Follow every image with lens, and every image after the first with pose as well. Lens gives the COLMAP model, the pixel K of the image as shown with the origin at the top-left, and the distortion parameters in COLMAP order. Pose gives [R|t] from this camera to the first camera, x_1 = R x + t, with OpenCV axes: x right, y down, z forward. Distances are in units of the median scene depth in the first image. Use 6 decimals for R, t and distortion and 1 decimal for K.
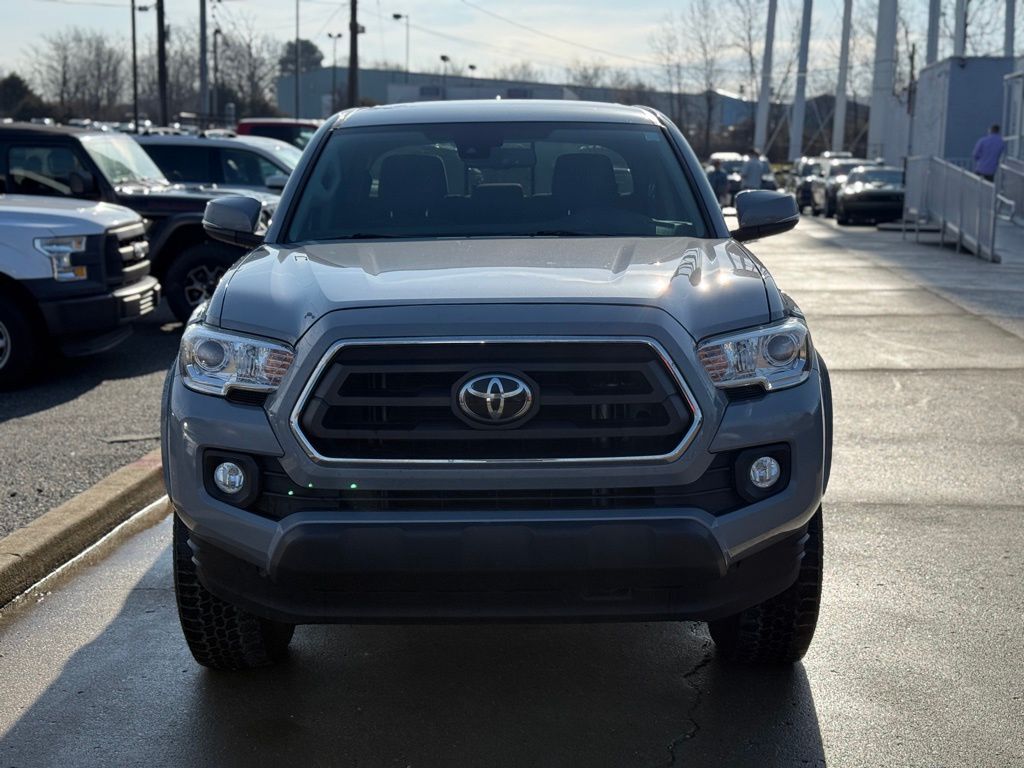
lens RADIAL K [[1424.1, 0, 512.0], [0, 1424.1, 384.0], [0, 0, 1]] dist [0.123127, -0.155770]
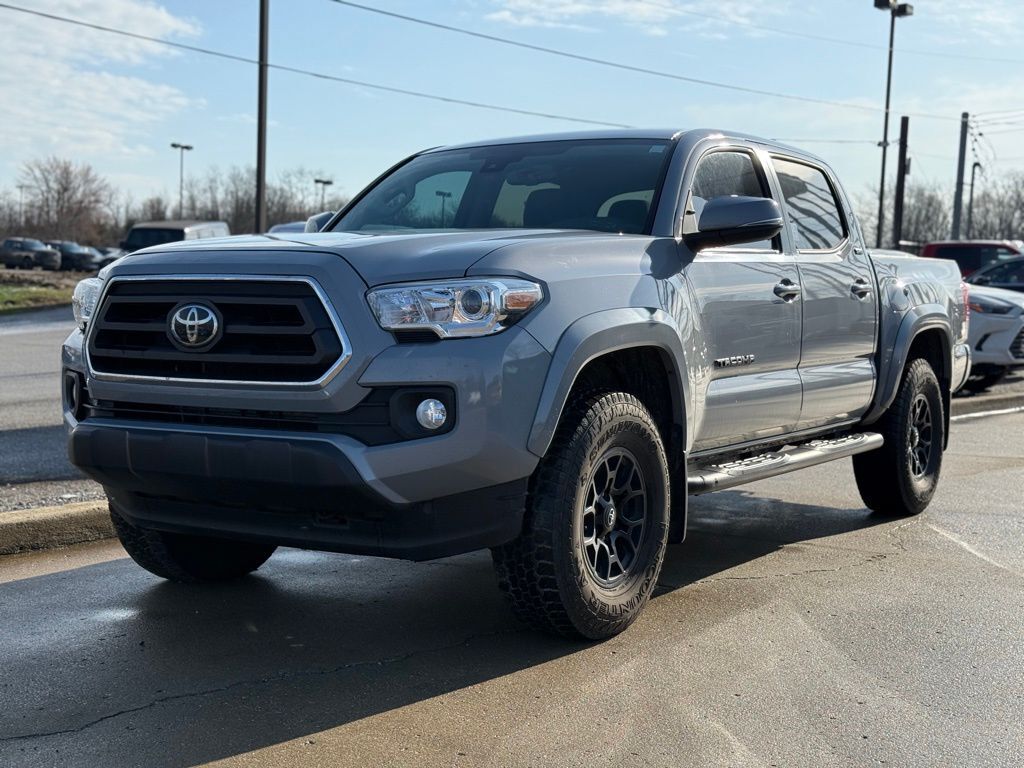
lens RADIAL K [[1440.3, 0, 527.1], [0, 1440.3, 384.4], [0, 0, 1]] dist [0.113665, -0.058658]
pose [[0.852328, 0.044502, -0.521111, 0.842812], [-0.097137, 0.992507, -0.074117, 0.119573], [0.513908, 0.113791, 0.850265, 0.132271]]
